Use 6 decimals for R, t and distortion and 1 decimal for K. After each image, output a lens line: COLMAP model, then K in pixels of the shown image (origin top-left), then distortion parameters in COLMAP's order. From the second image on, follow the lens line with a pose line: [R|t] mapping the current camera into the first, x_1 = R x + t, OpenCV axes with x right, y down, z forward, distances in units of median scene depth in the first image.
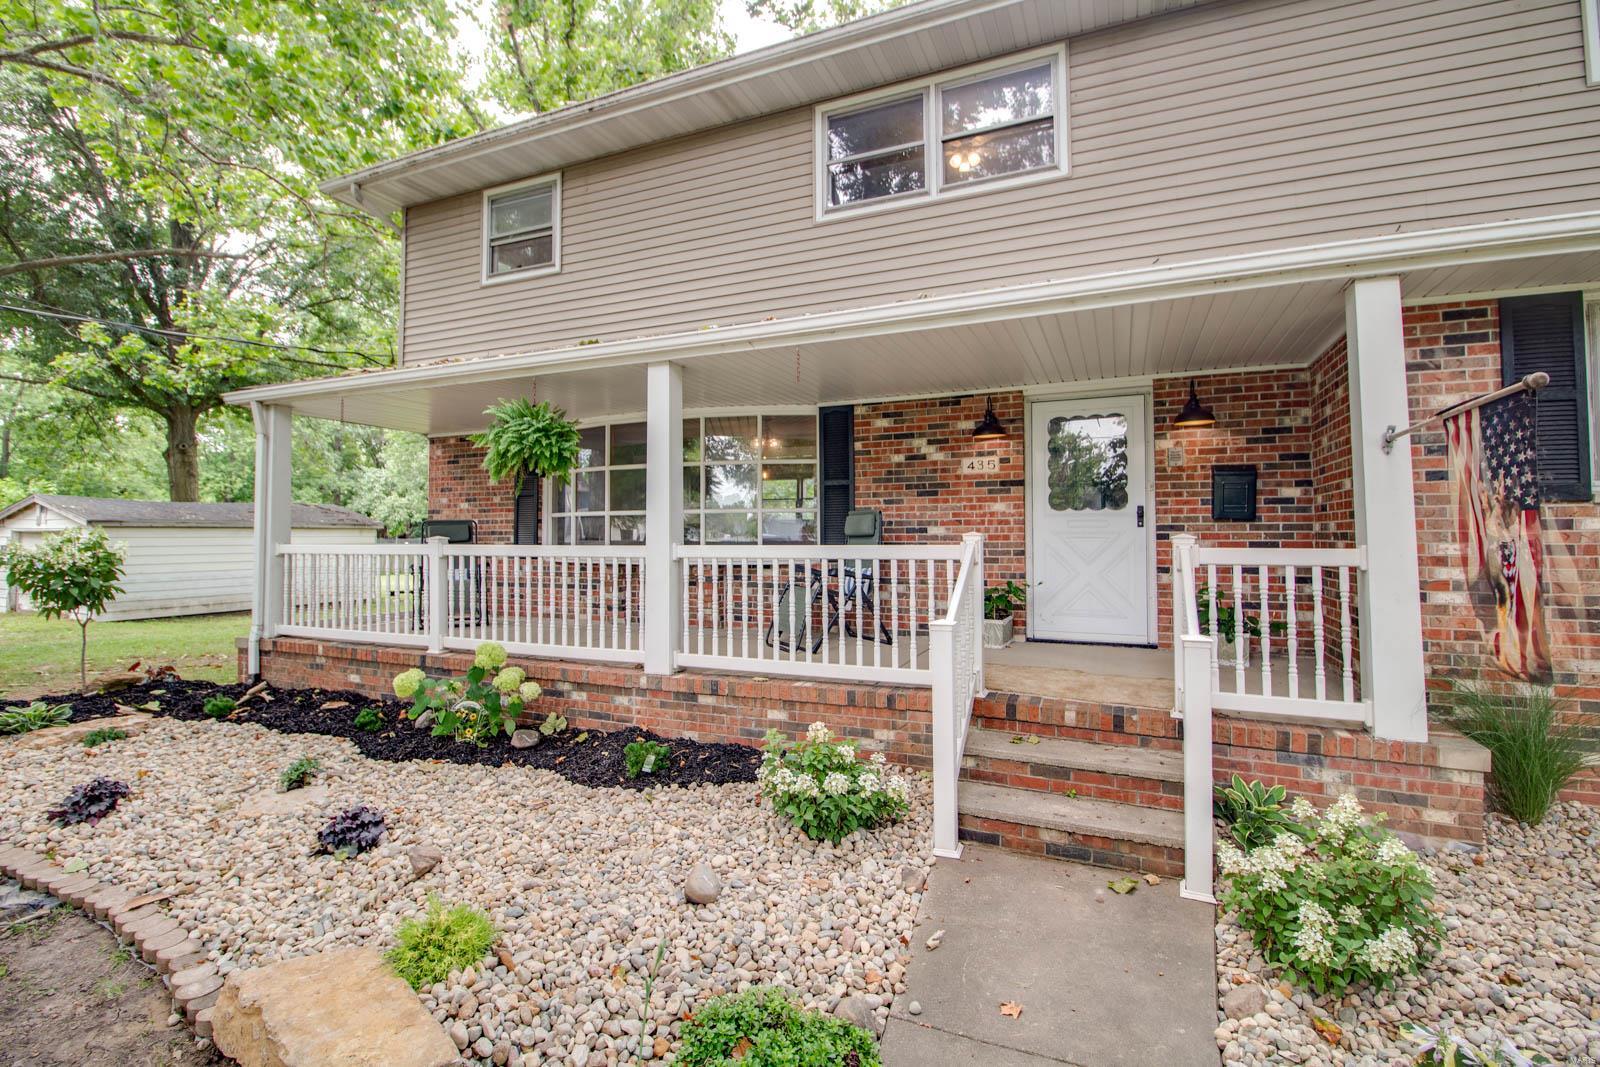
lens RADIAL K [[740.7, 0, 797.5], [0, 740.7, 518.0], [0, 0, 1]] dist [0.001585, -0.000172]
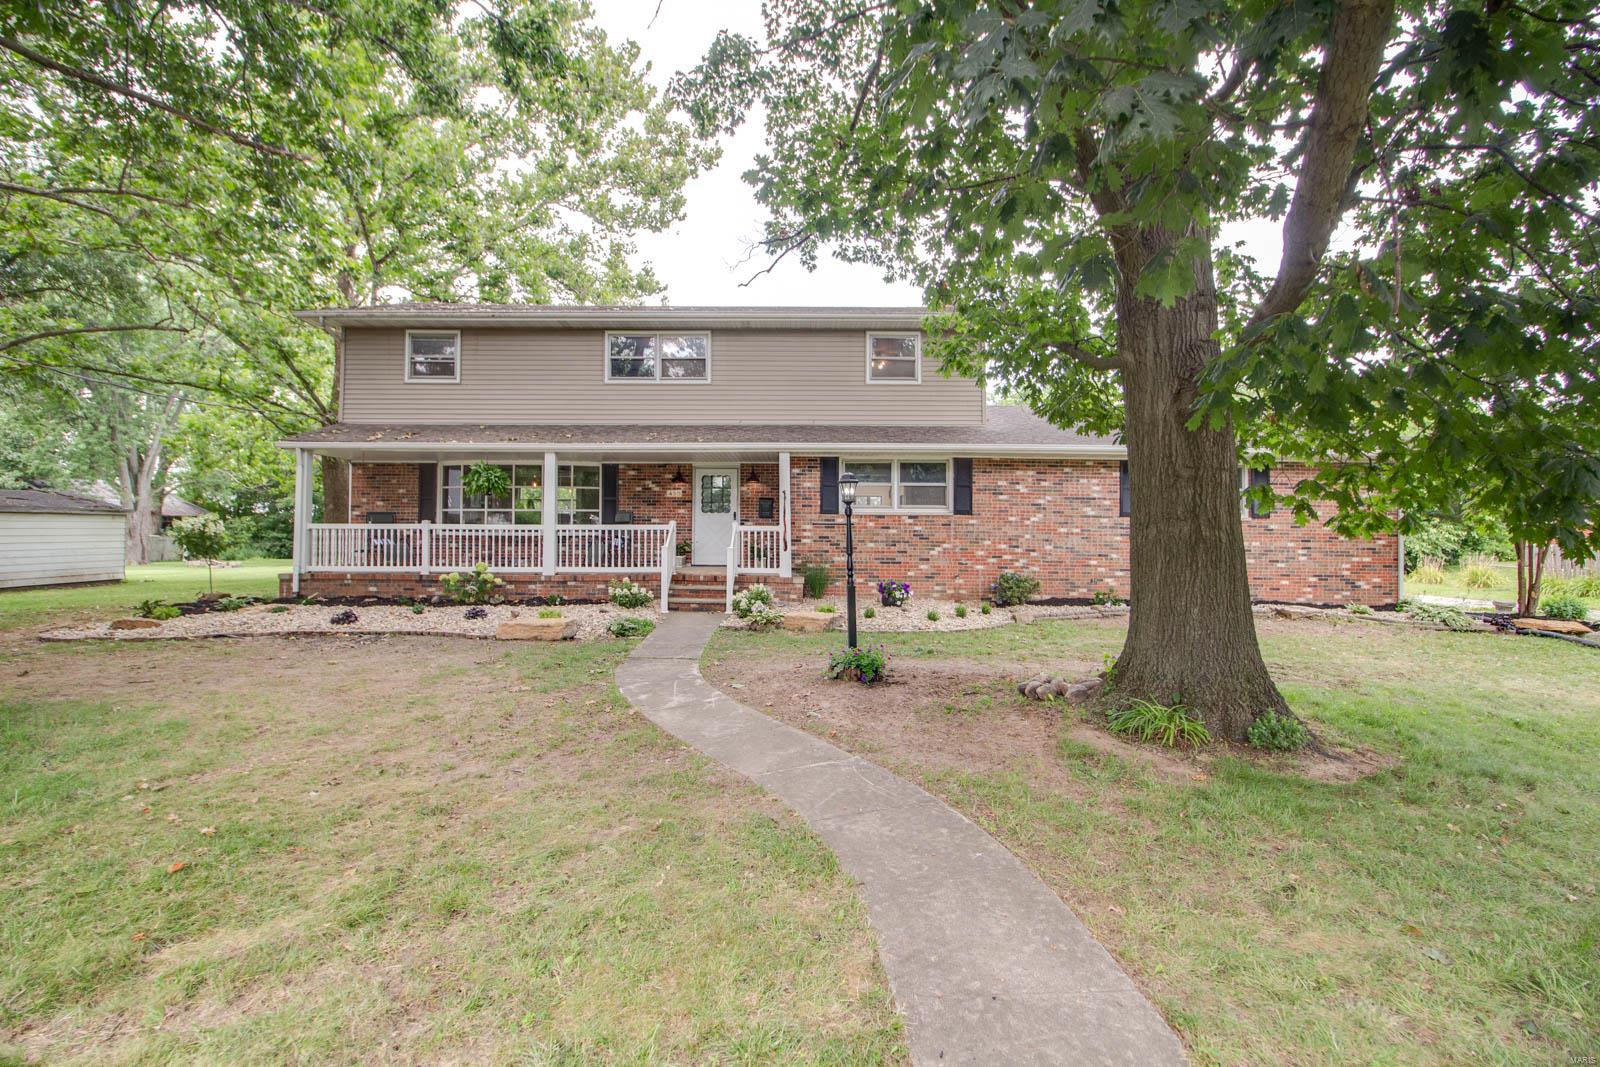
lens RADIAL K [[756.4, 0, 806.6], [0, 756.4, 522.2], [0, 0, 1]] dist [0.001482, -0.014026]
pose [[0.910523, 0.011705, 0.413292, -0.384299], [-0.017165, 0.999808, 0.009500, -0.009383], [-0.413102, -0.015744, 0.910549, -1.446051]]
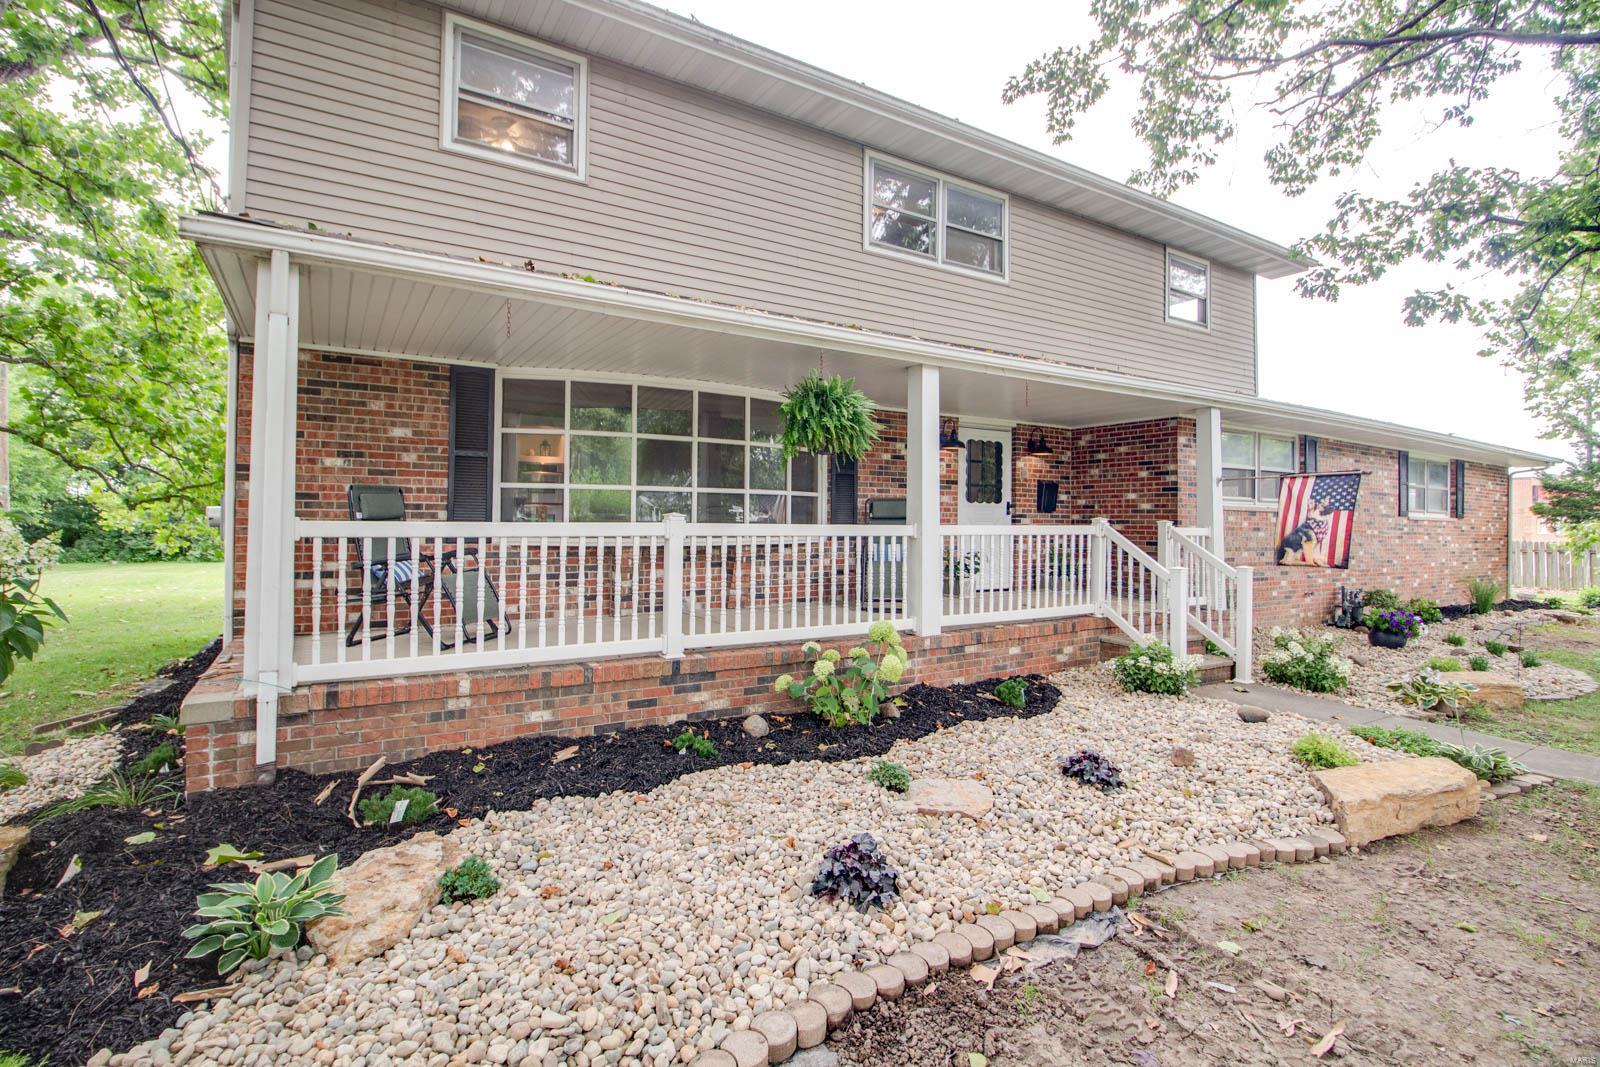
lens RADIAL K [[765.9, 0, 801.2], [0, 765.9, 519.2], [0, 0, 1]] dist [-0.000822, -0.015166]
pose [[0.561942, 0.010005, 0.827116, -1.090020], [-0.032306, 0.999429, 0.009859, 0.018407], [-0.826545, -0.032261, 0.561945, 0.416989]]
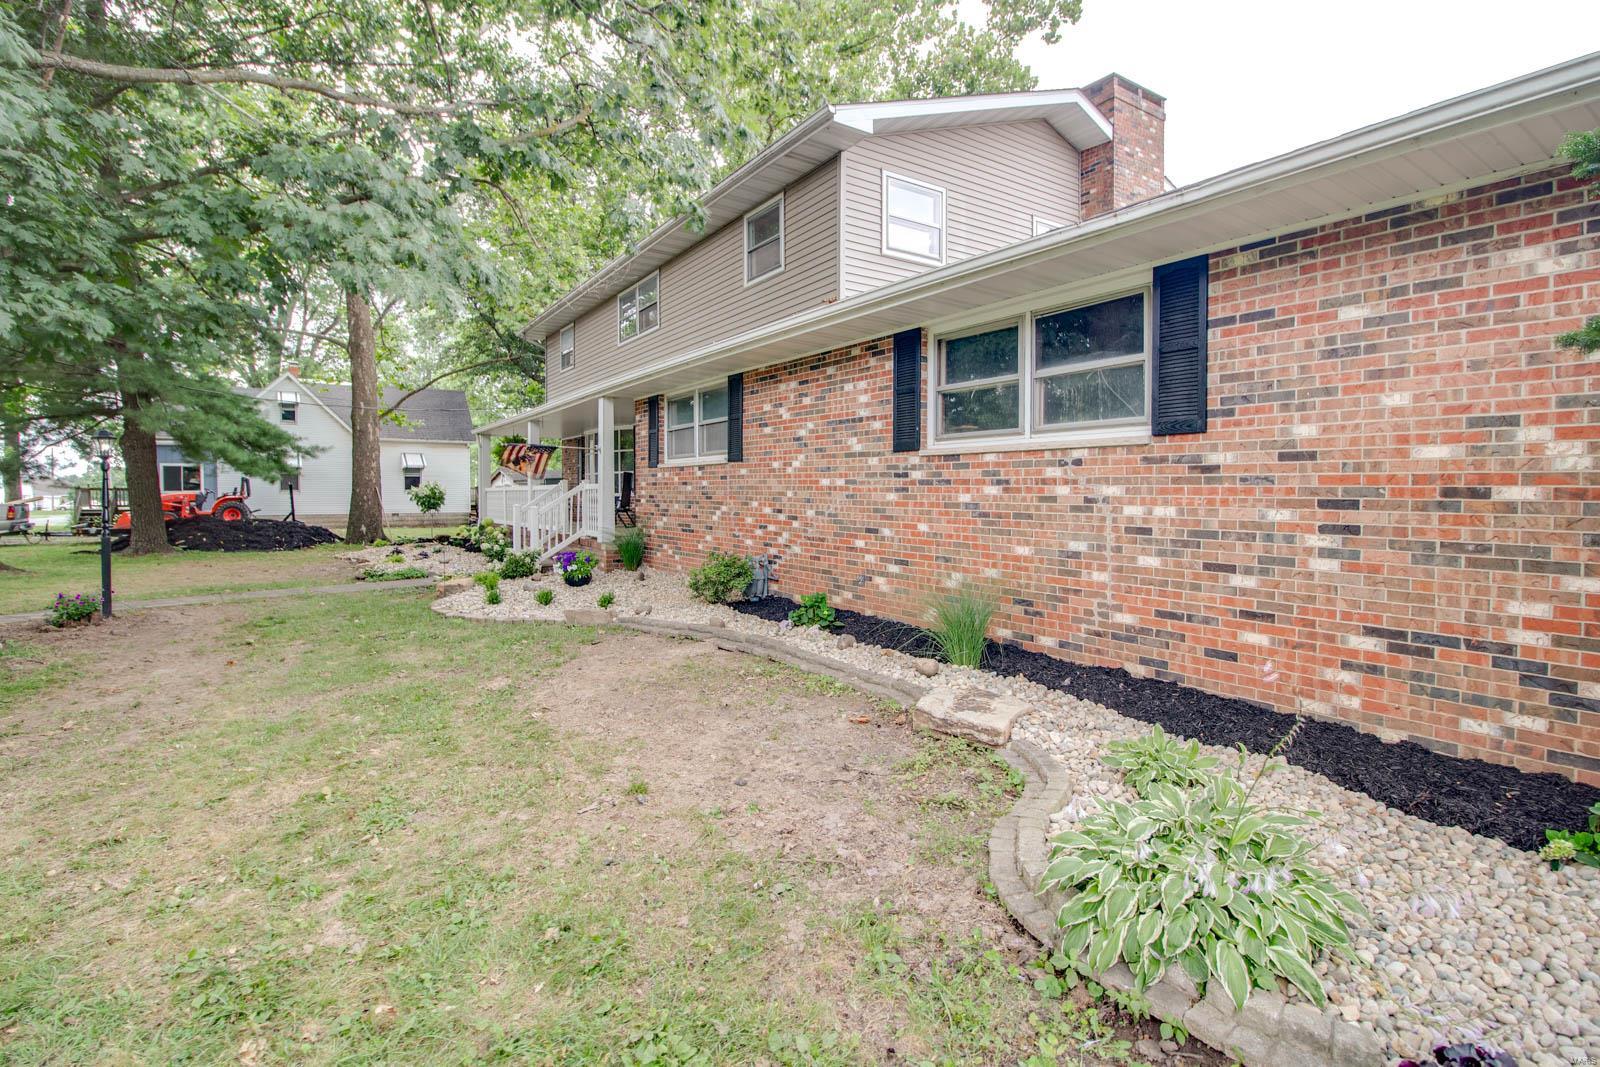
lens RADIAL K [[765.9, 0, 801.2], [0, 765.9, 519.2], [0, 0, 1]] dist [-0.000822, -0.015166]
pose [[0.843911, 0.018112, -0.536177, 1.913024], [0.013074, 0.998439, 0.054306, 0.015141], [0.536323, -0.052839, 0.842357, -0.780109]]
